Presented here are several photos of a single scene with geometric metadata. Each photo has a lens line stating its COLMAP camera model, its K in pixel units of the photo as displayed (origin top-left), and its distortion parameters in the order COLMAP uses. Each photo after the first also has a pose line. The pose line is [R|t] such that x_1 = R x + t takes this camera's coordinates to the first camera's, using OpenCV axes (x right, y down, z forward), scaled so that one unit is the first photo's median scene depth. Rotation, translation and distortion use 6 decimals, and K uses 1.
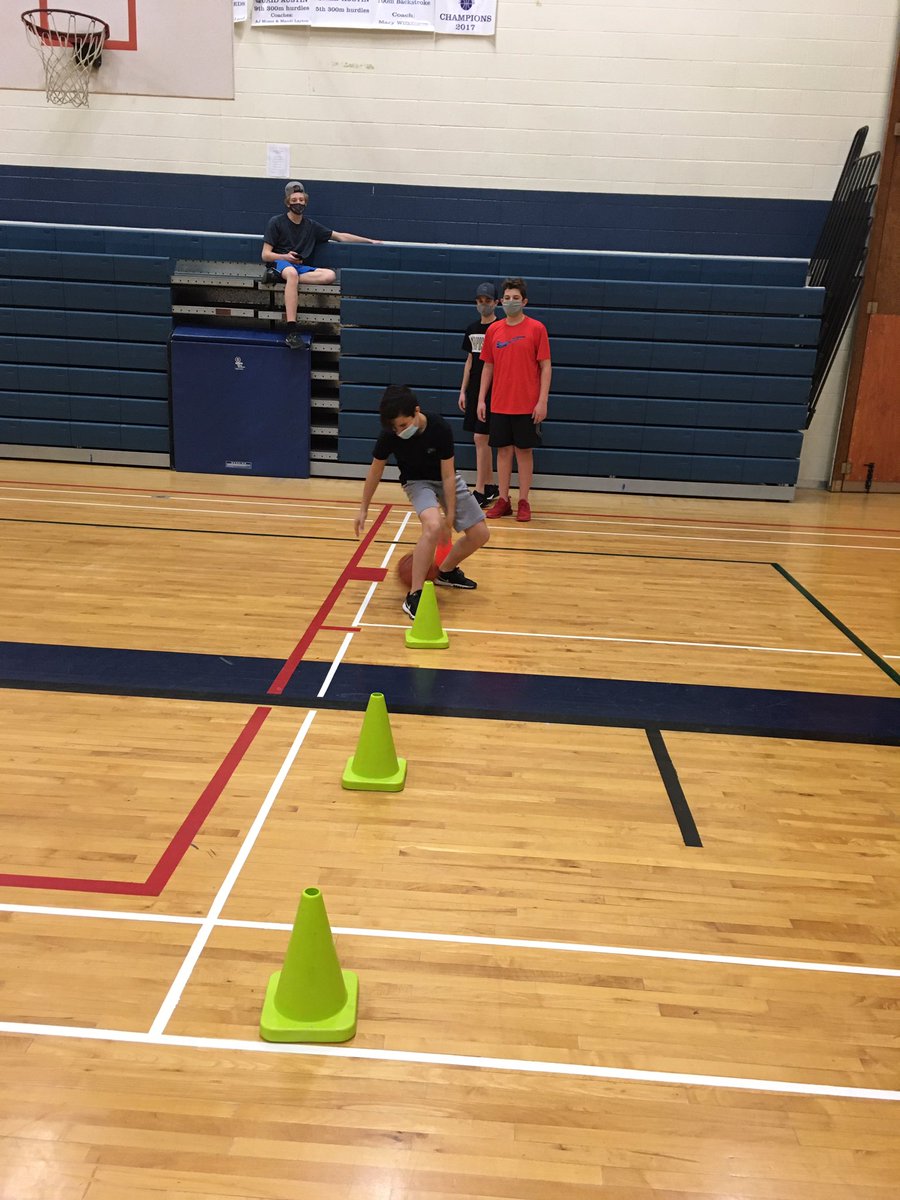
lens RADIAL K [[996.9, 0, 450.3], [0, 996.9, 601.6], [0, 0, 1]] dist [0.035152, -0.009001]
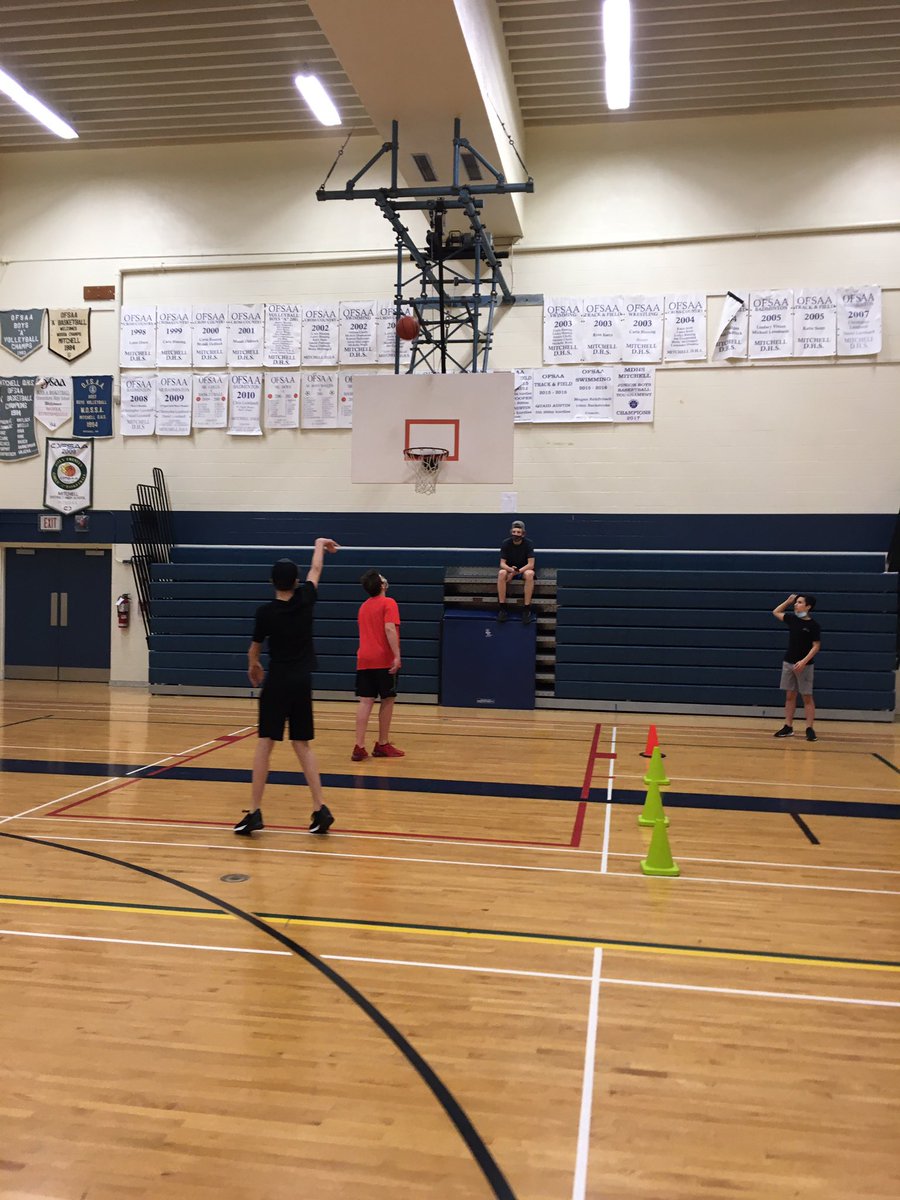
lens RADIAL K [[996.9, 0, 450.3], [0, 996.9, 598.1], [0, 0, 1]] dist [0.035152, -0.009001]
pose [[0.992123, -0.028024, -0.122096, -0.084126], [-0.005715, 0.963518, -0.267584, 0.105973], [0.125140, 0.266173, 0.955768, -0.423115]]
